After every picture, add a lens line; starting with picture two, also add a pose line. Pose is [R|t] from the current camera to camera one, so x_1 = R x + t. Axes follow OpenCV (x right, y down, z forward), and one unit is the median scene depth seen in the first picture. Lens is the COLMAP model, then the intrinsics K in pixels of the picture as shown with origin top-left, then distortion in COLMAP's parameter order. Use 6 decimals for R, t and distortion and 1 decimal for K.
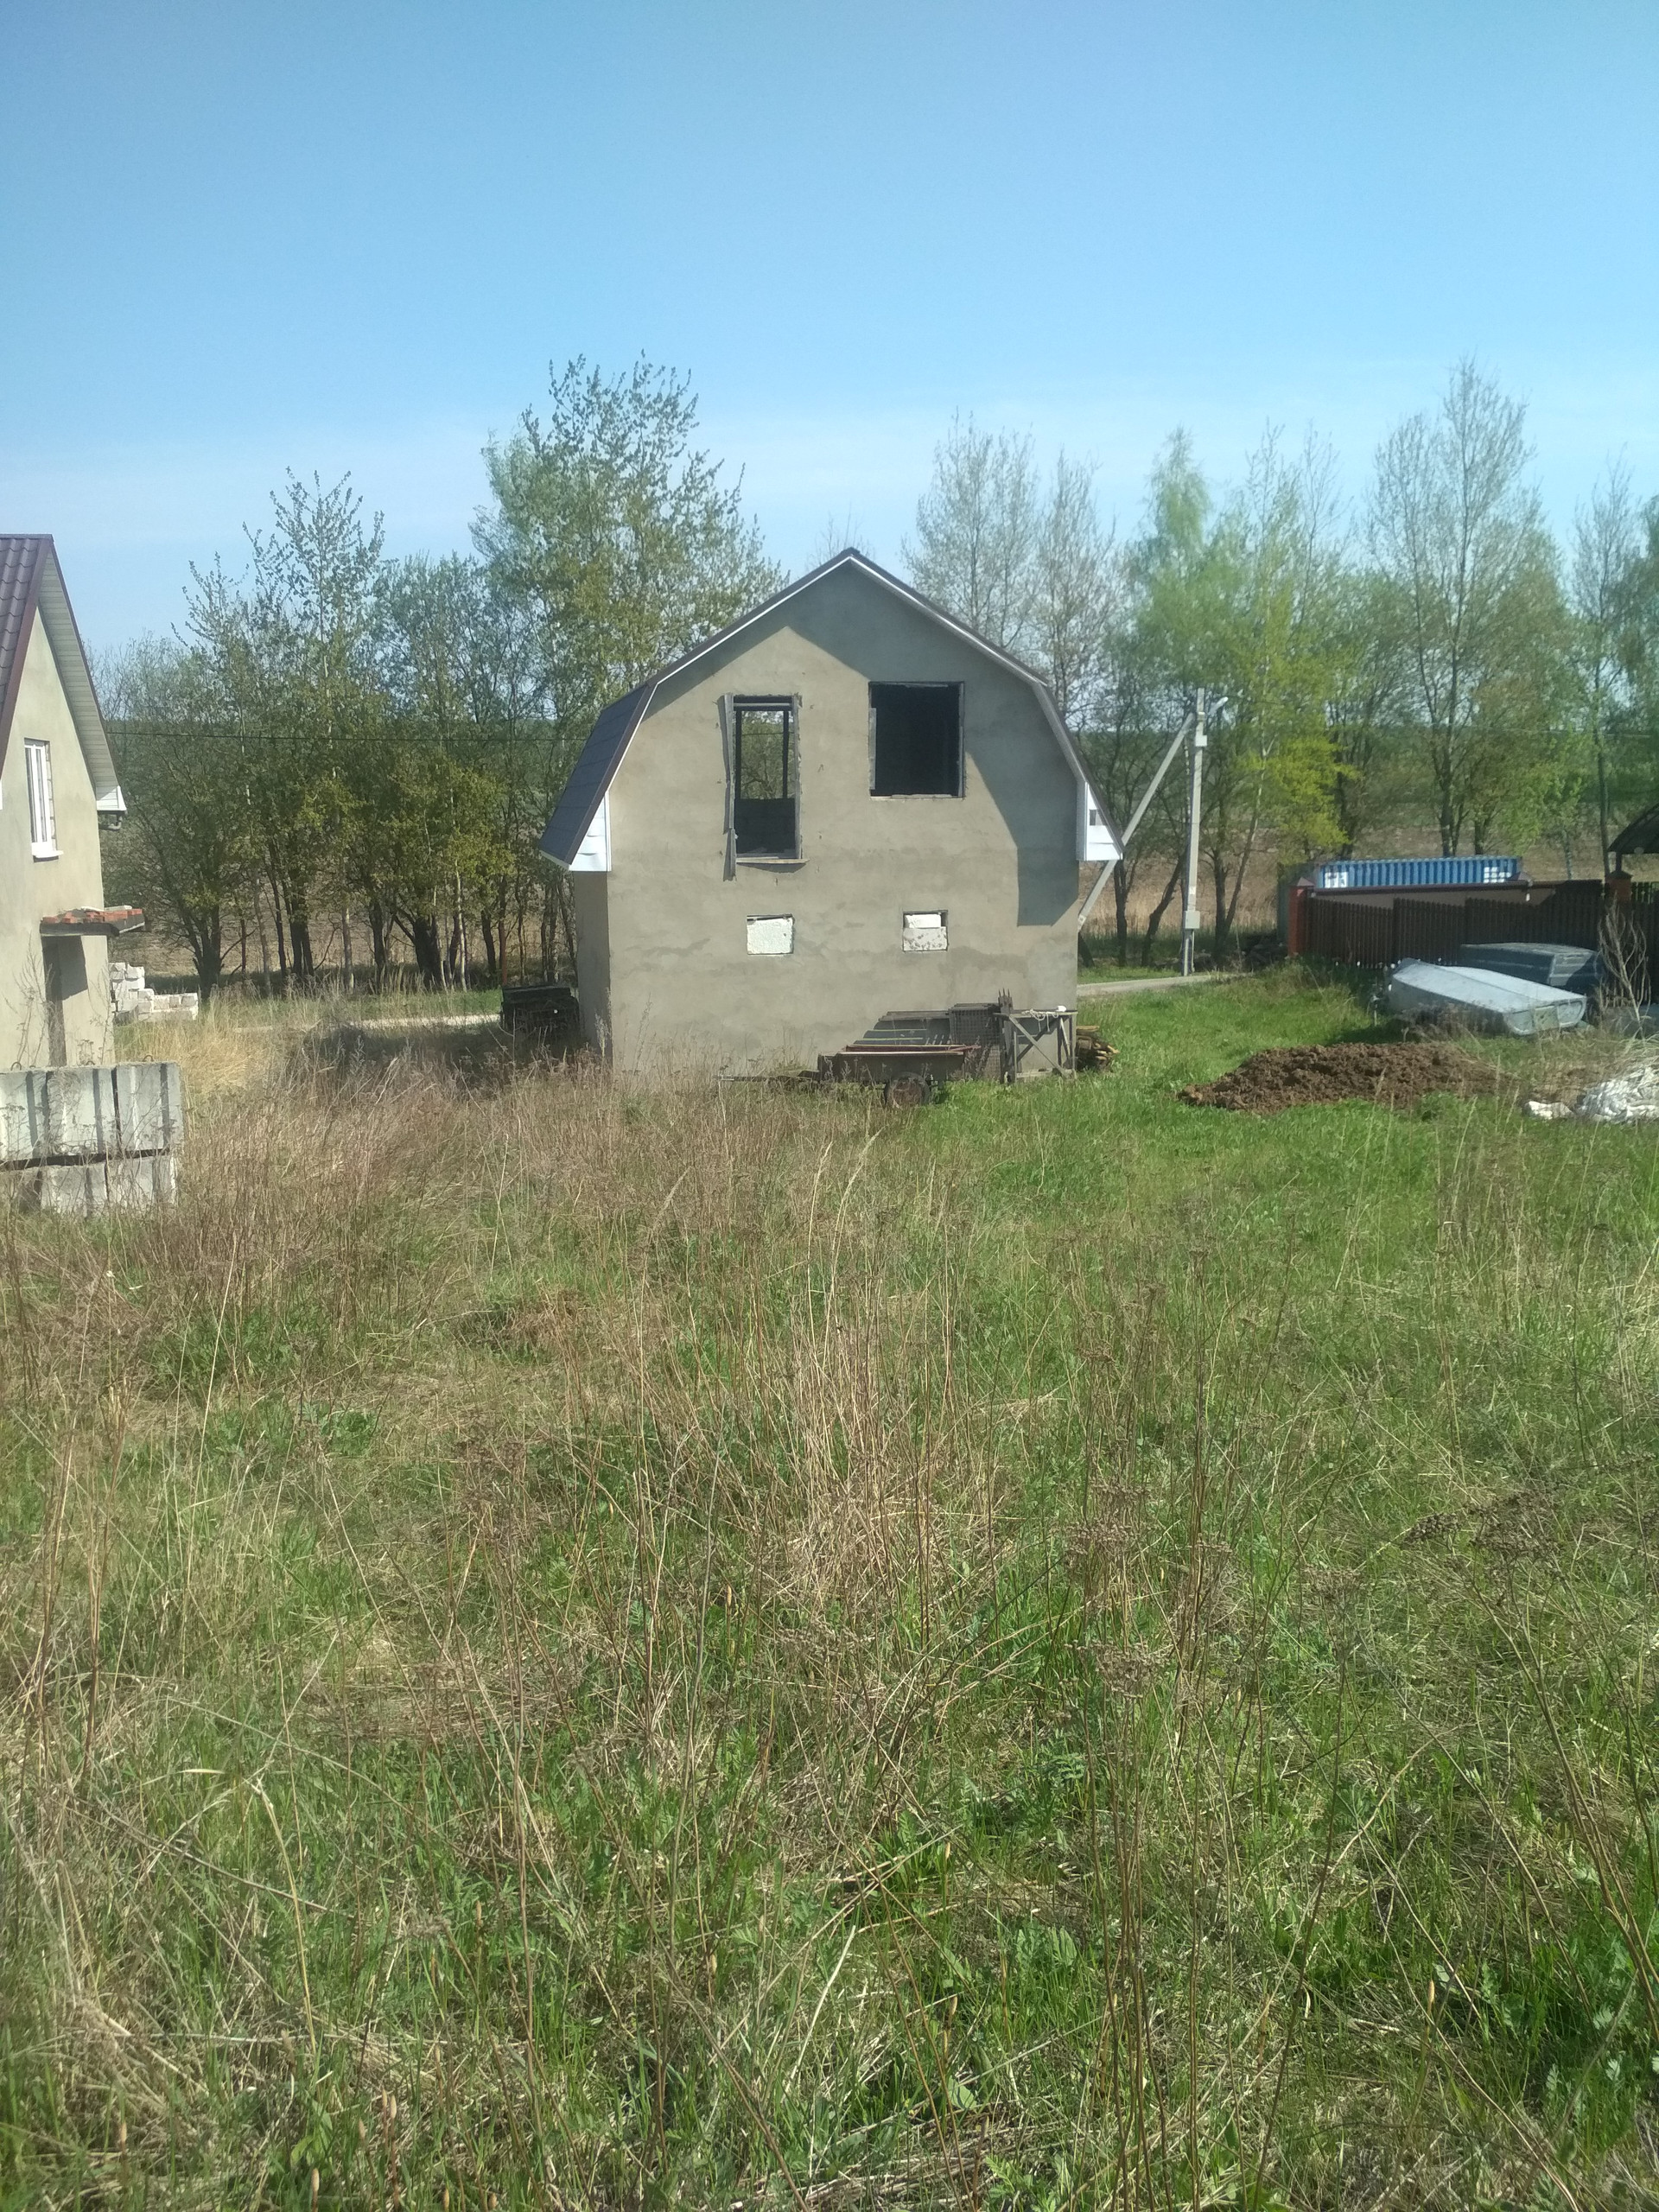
lens RADIAL K [[1992.0, 0, 829.5], [0, 1992.0, 1106.0], [0, 0, 1]] dist [0.087262, -0.201716]
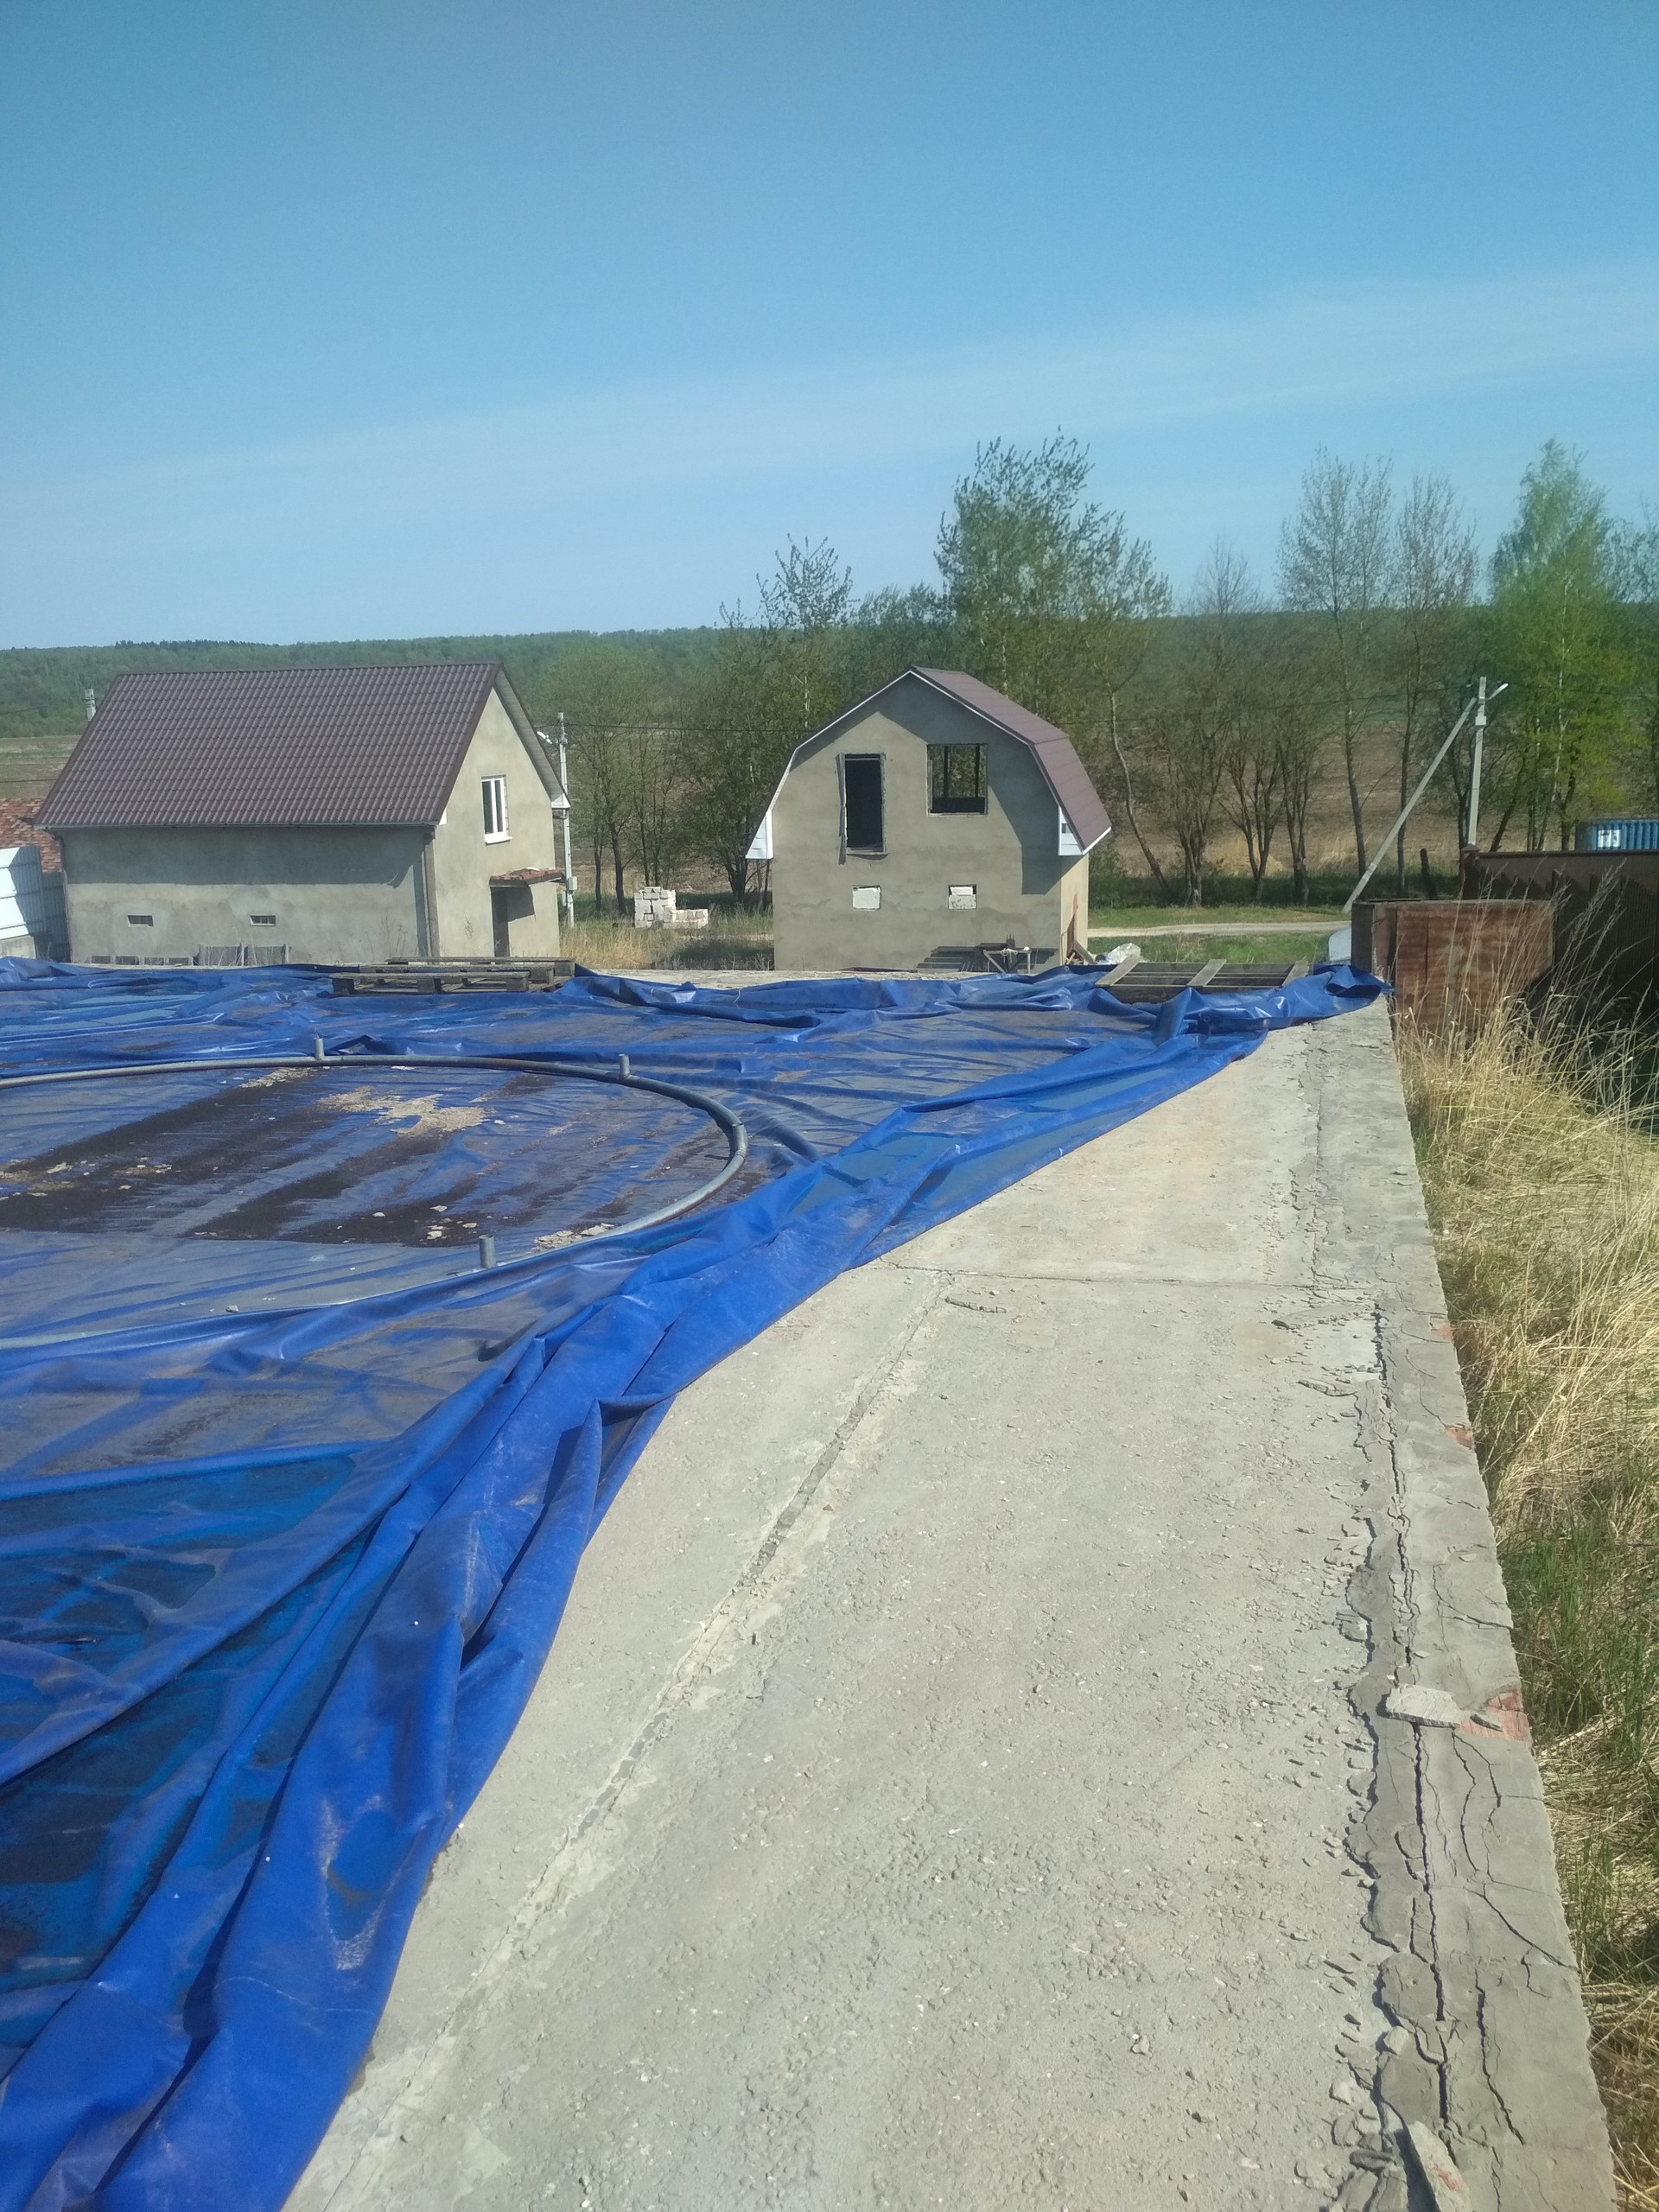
lens RADIAL K [[1992.0, 0, 829.5], [0, 1992.0, 1106.0], [0, 0, 1]] dist [0.087262, -0.201716]
pose [[0.919336, 0.067932, -0.387565, 0.585385], [-0.046692, 0.996859, 0.063971, -0.017582], [0.390694, -0.040715, 0.919620, -0.530710]]
